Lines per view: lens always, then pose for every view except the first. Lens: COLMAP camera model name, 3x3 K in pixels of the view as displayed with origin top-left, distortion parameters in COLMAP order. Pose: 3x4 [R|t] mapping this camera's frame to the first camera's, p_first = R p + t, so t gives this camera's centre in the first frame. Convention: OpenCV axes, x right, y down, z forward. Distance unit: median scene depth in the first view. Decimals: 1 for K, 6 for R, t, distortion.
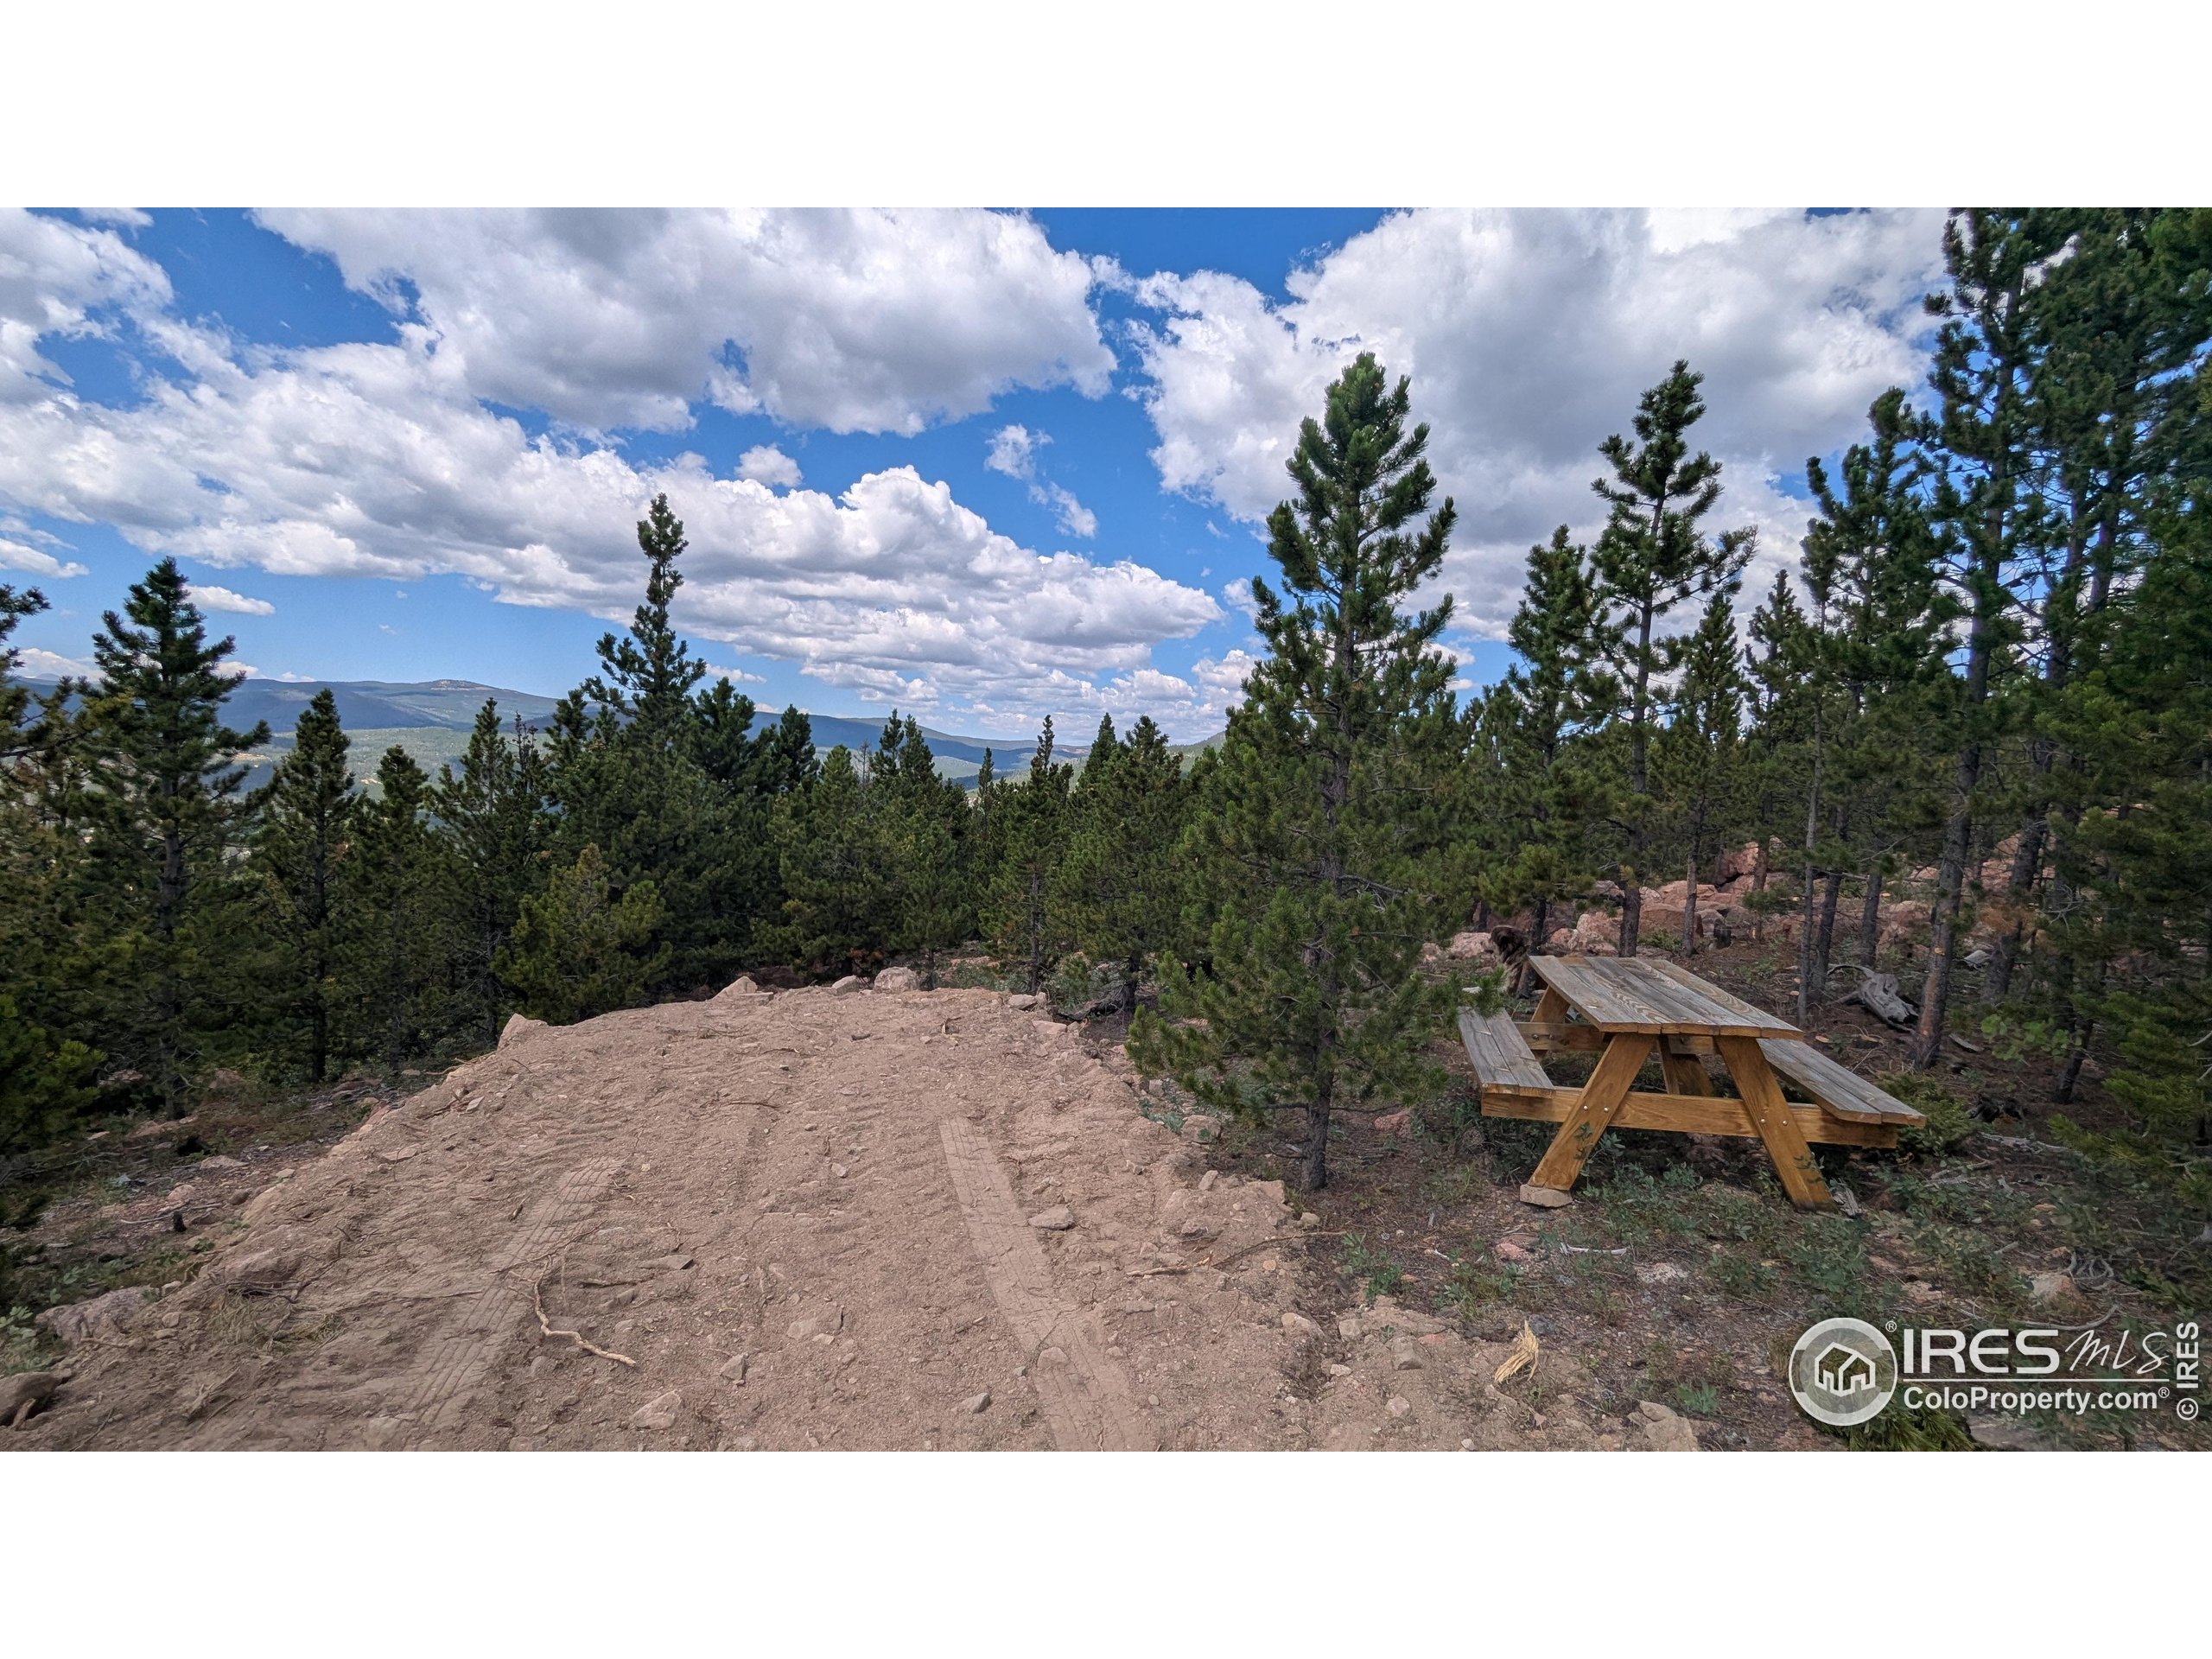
lens RADIAL K [[1048.4, 0, 1106.5], [0, 1048.4, 847.8], [0, 0, 1]] dist [-0.017519, 0.010952]
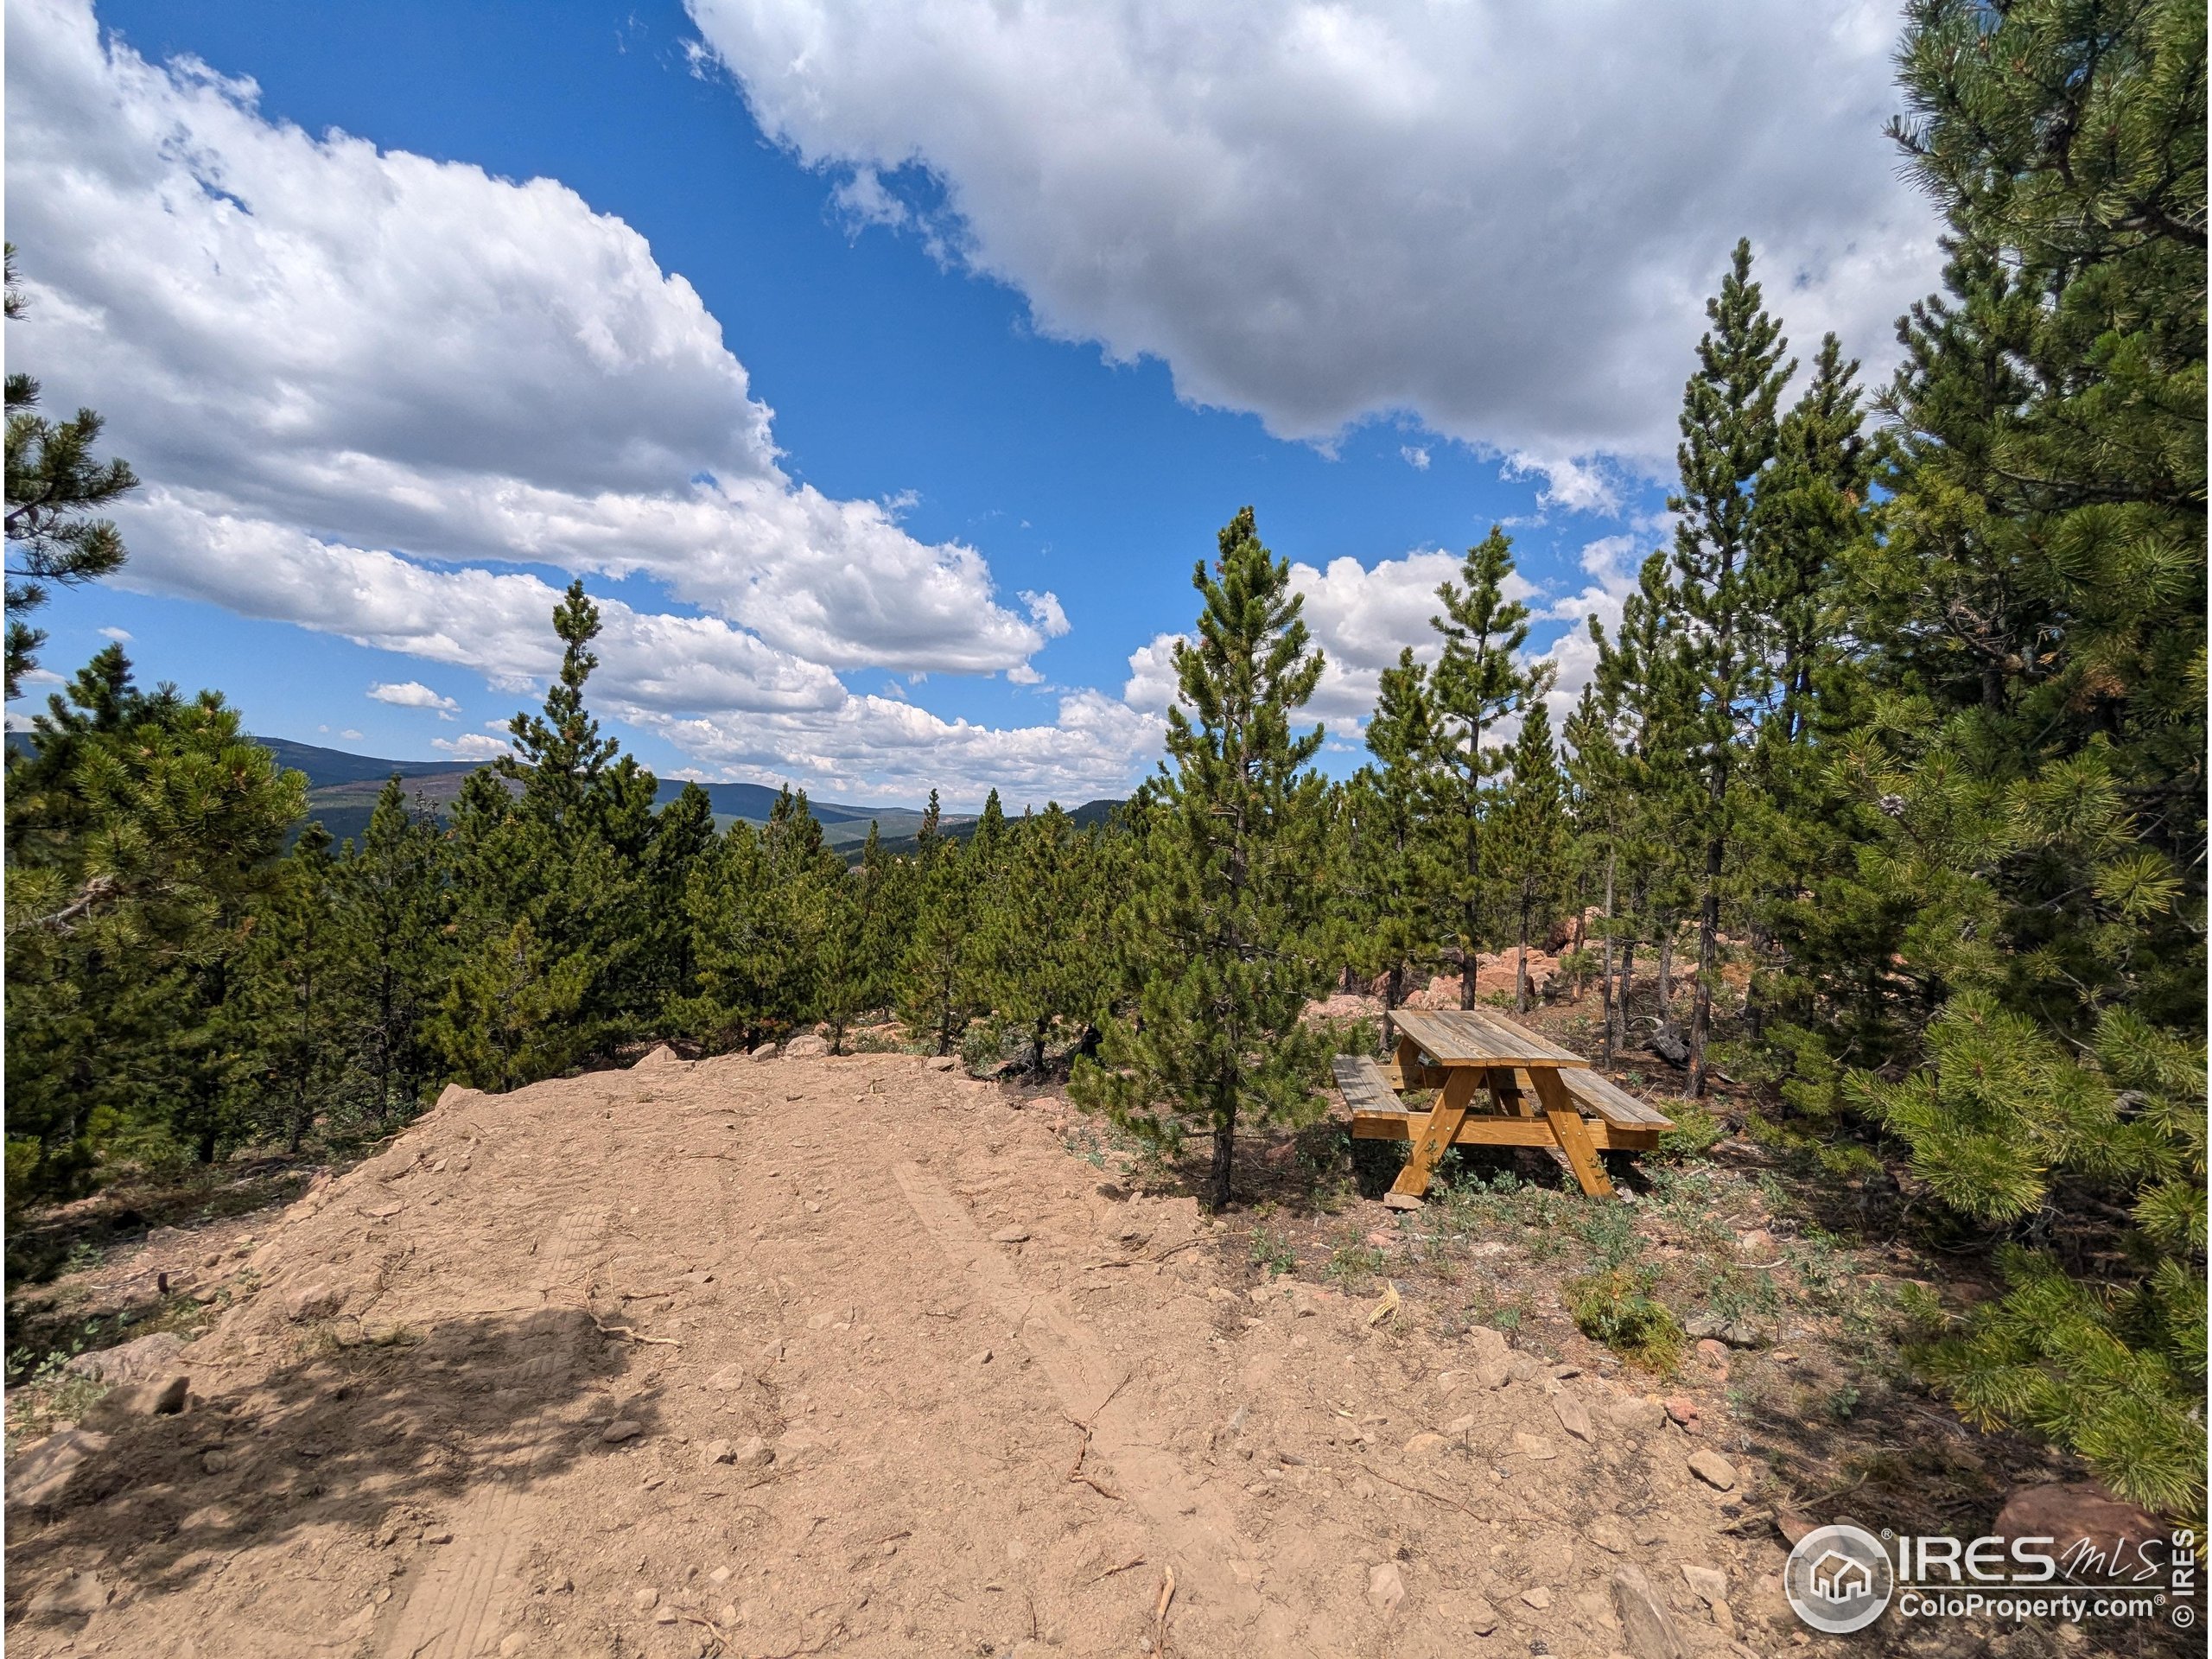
lens RADIAL K [[1048.4, 0, 1106.5], [0, 1048.4, 847.8], [0, 0, 1]] dist [-0.017519, 0.010952]
pose [[0.992551, 0.004565, 0.121740, -0.059543], [0.003522, 0.997805, -0.066127, -0.004934], [-0.121775, 0.066063, 0.990357, -0.153201]]
